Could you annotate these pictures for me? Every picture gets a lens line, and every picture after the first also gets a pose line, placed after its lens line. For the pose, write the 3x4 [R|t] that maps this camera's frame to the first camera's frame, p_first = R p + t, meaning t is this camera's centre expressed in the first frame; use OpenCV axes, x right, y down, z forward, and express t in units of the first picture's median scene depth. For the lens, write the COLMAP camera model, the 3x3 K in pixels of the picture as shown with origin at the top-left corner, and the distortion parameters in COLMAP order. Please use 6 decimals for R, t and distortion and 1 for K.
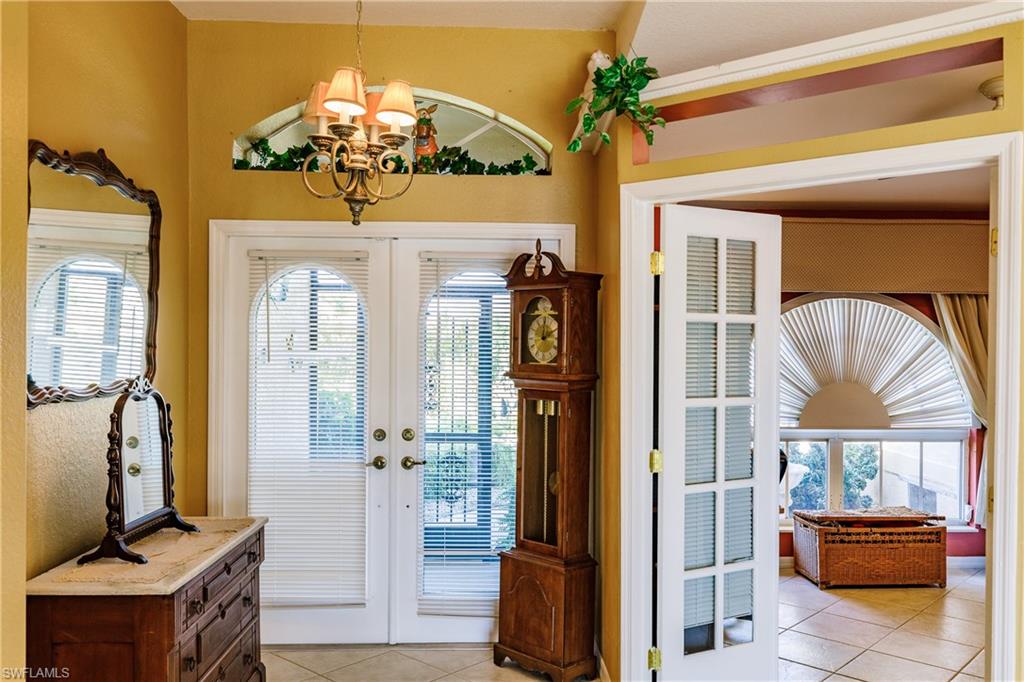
lens RADIAL K [[844.3, 0, 505.5], [0, 844.3, 335.8], [0, 0, 1]] dist [-0.043329, 0.003377]
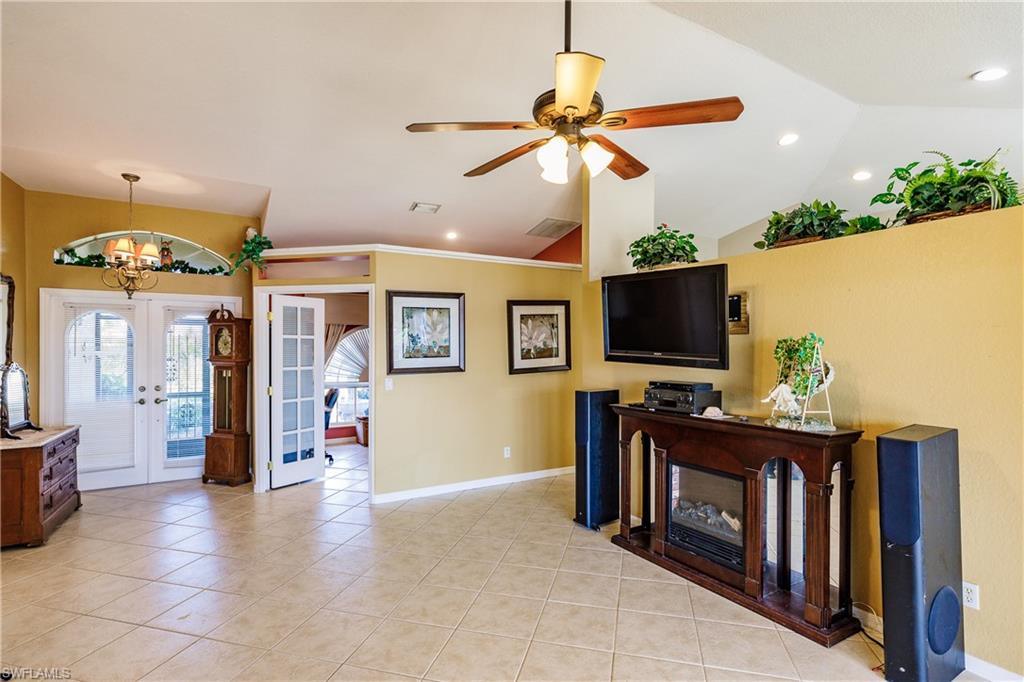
lens RADIAL K [[501.1, 0, 517.7], [0, 501.1, 346.3], [0, 0, 1]] dist [-0.007641, 0.000524]
pose [[0.878009, -0.005291, 0.478614, 0.096490], [0.001723, 0.999967, 0.007893, -0.002464], [-0.478640, -0.006106, 0.877990, -0.666634]]
